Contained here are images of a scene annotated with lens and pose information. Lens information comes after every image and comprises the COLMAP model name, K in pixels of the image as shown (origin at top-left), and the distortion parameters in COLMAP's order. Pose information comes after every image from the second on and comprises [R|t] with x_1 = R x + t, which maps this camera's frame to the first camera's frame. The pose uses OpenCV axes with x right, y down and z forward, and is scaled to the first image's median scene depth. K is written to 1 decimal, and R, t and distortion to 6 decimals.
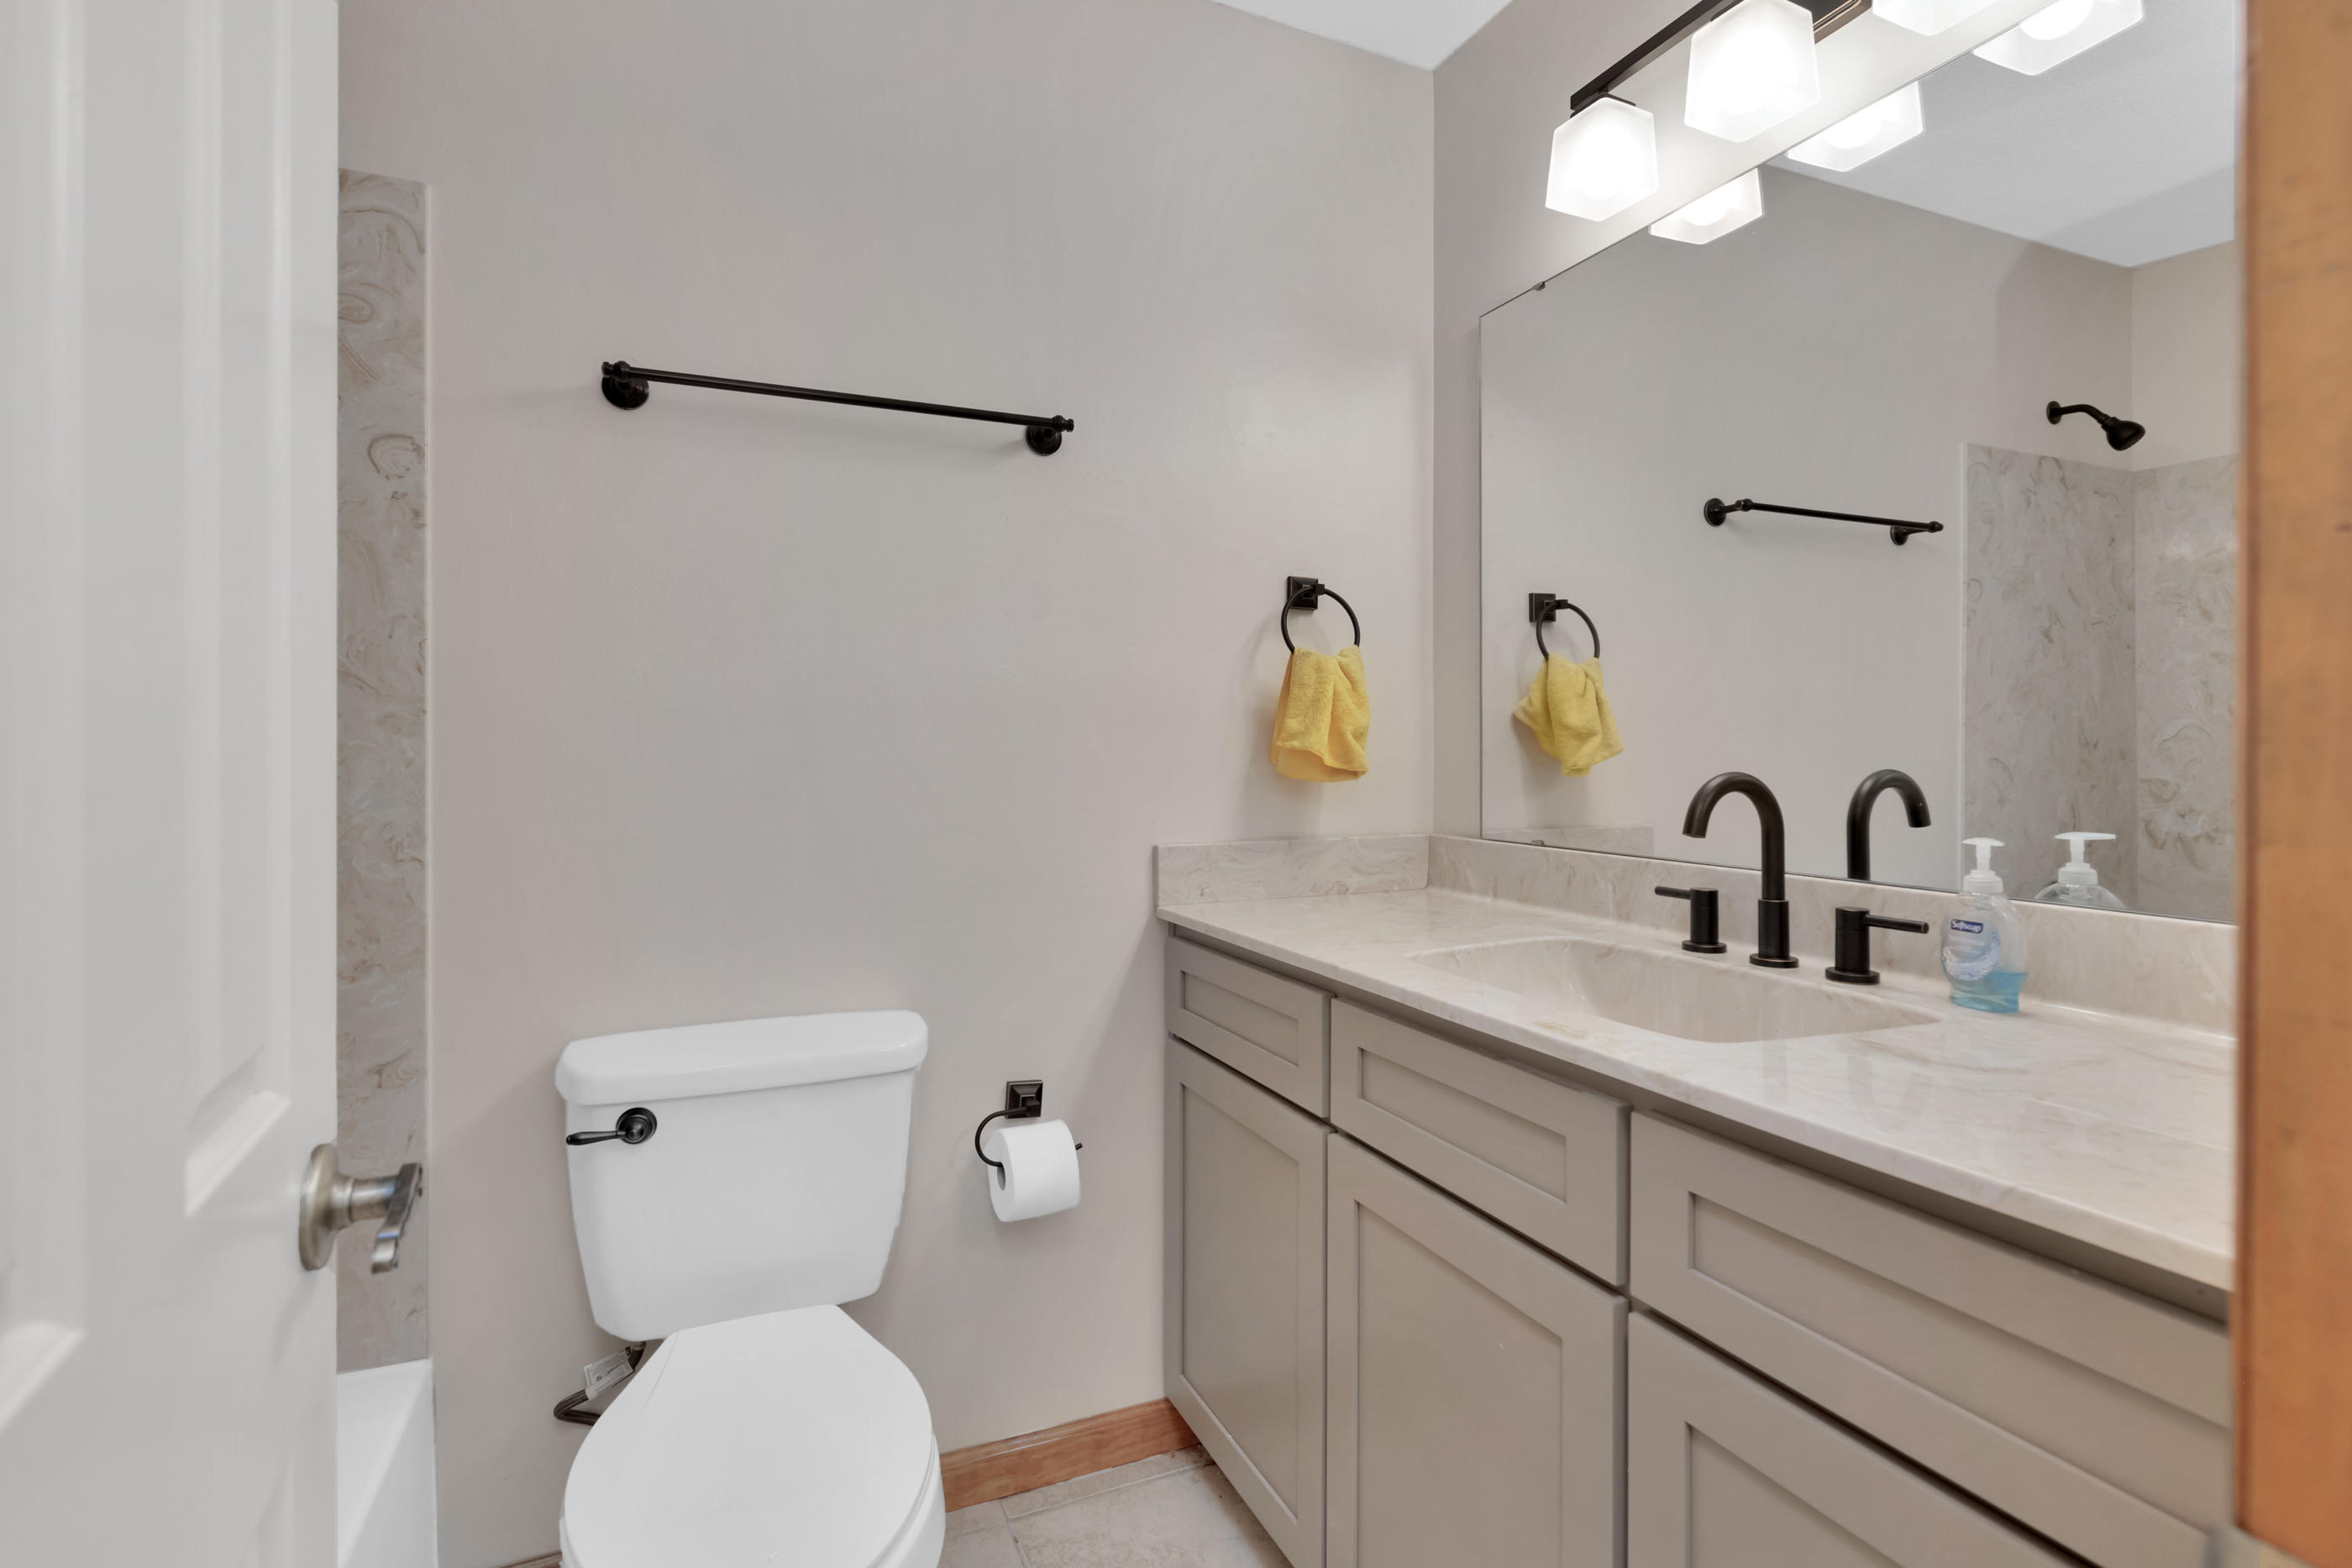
lens RADIAL K [[1078.1, 0, 1165.0], [0, 1078.1, 768.9], [0, 0, 1]] dist [0.008640, -0.000496]
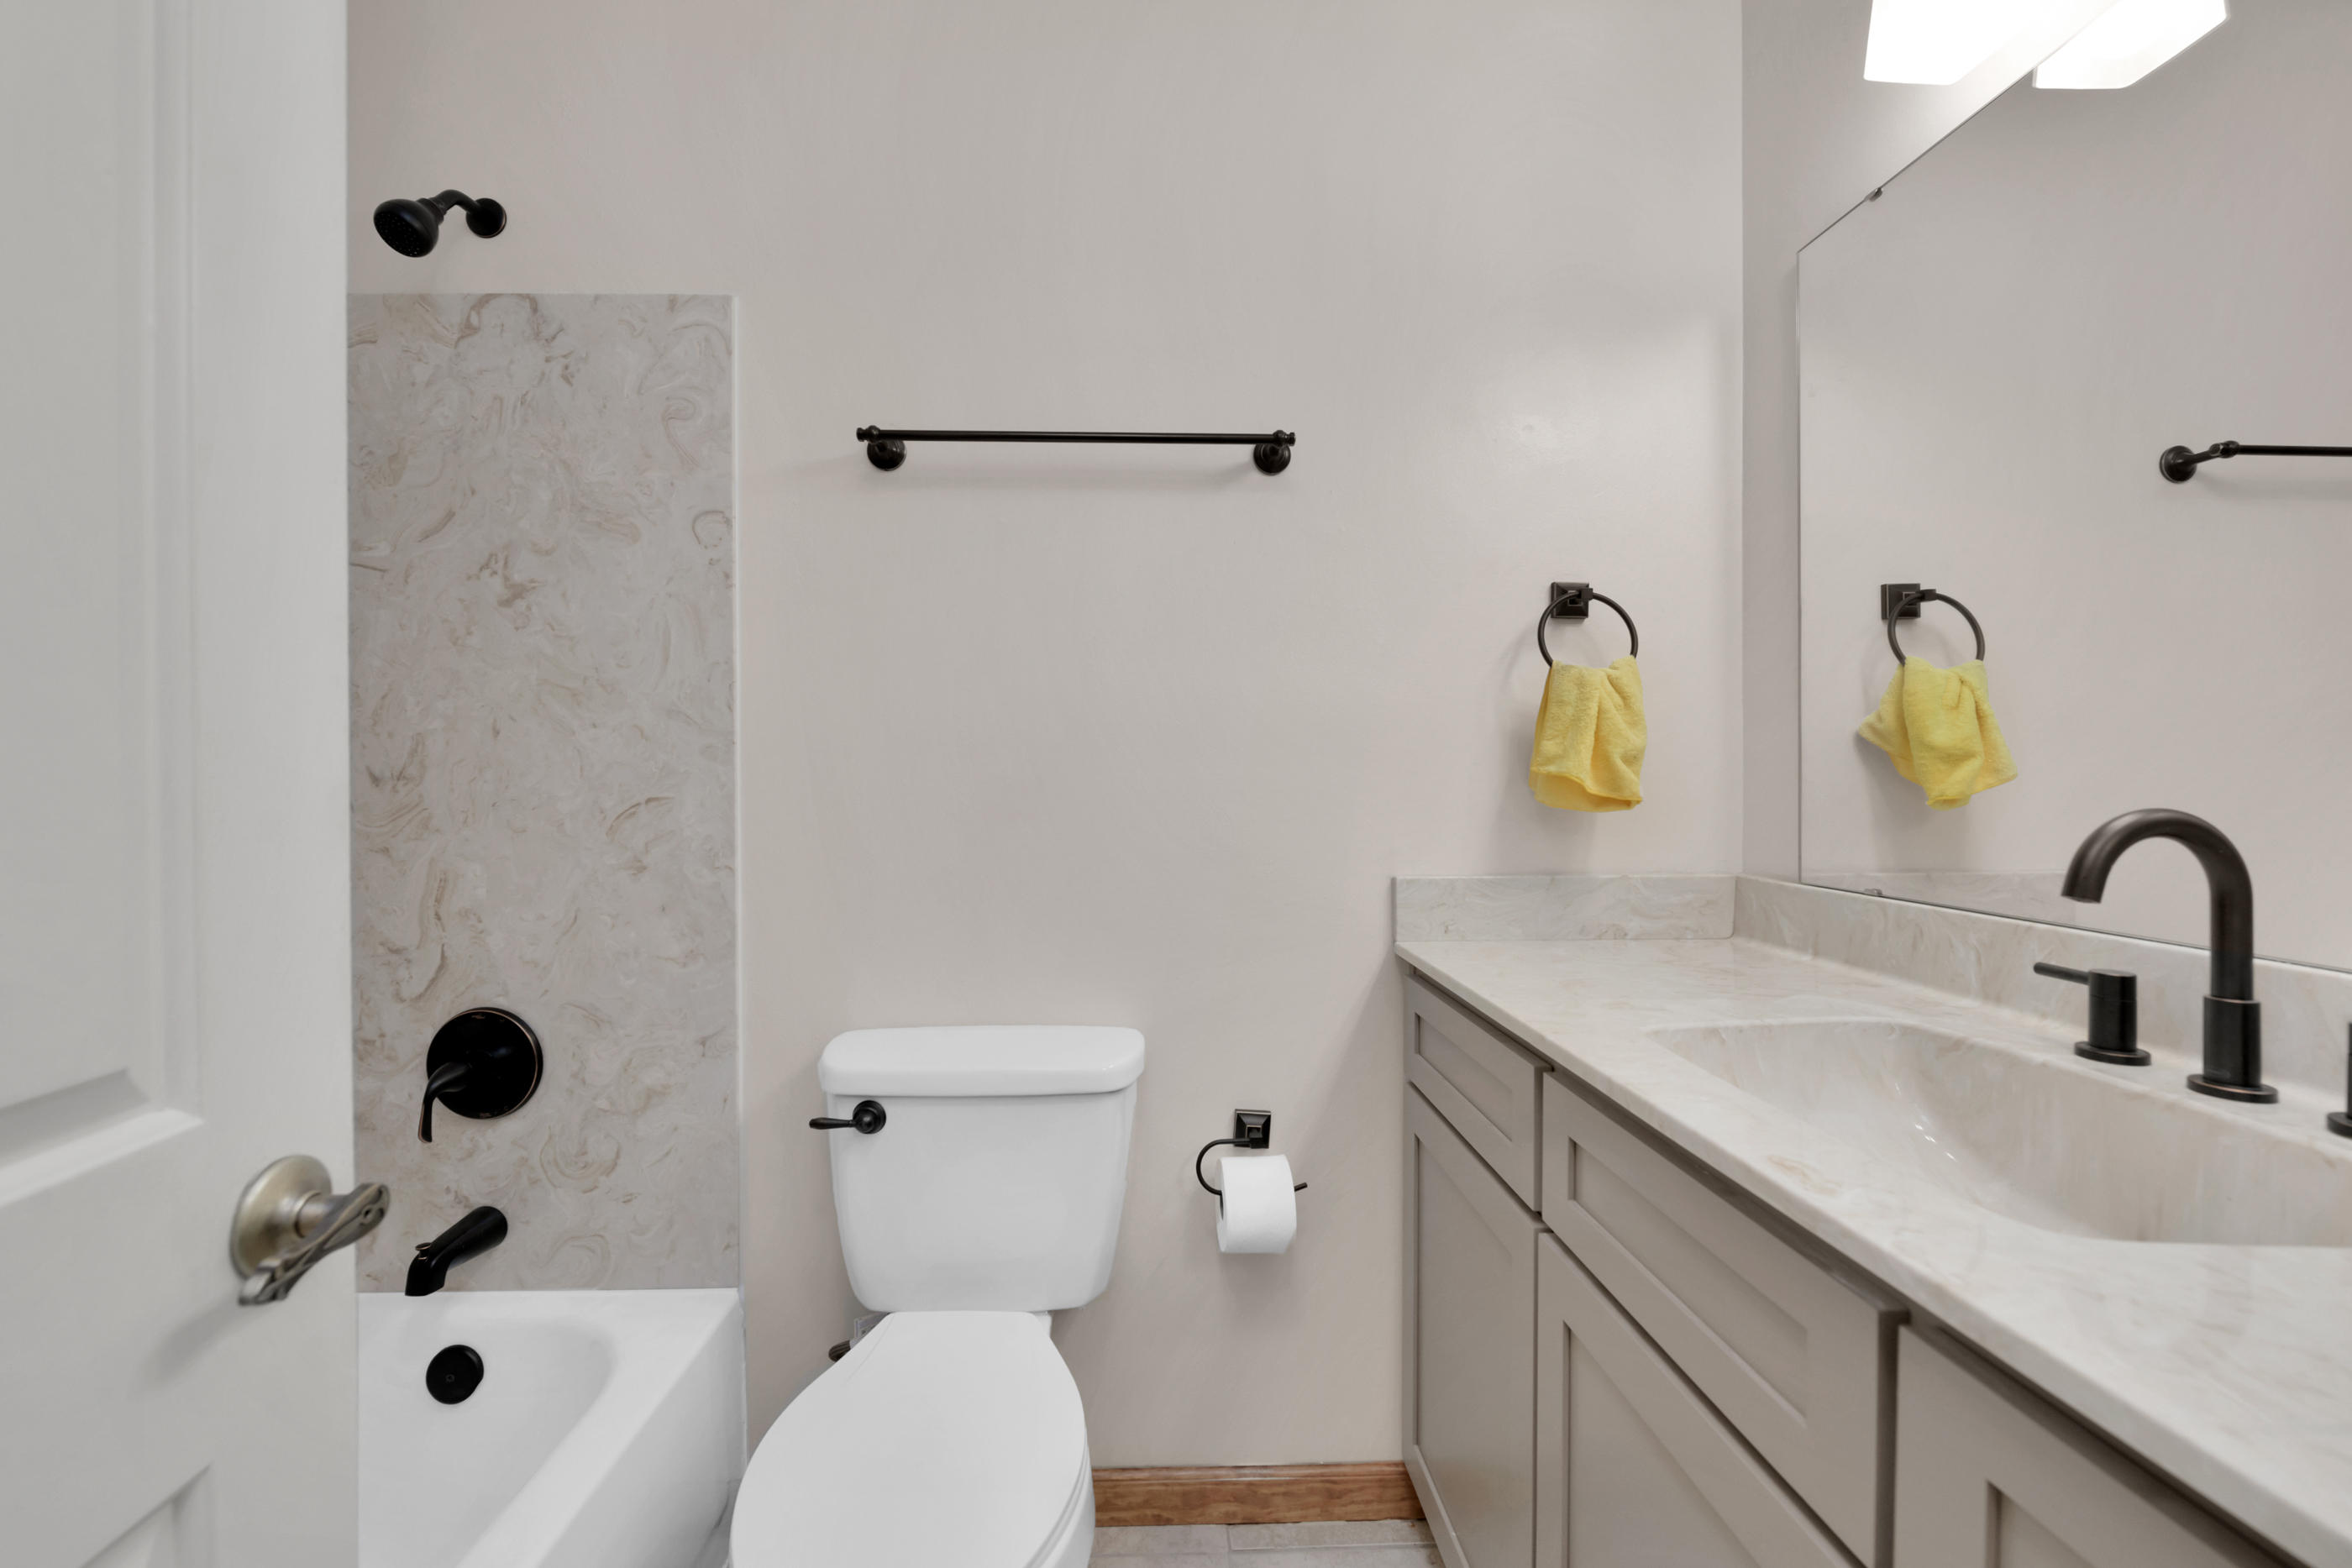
lens RADIAL K [[966.3, 0, 1172.6], [0, 966.3, 790.9], [0, 0, 1]] dist [0.002664, -0.004104]
pose [[0.935544, 0.006411, -0.353151, 0.130817], [-0.006813, 0.999977, 0.000103, -0.003592], [0.353144, 0.002310, 0.935566, 0.170945]]
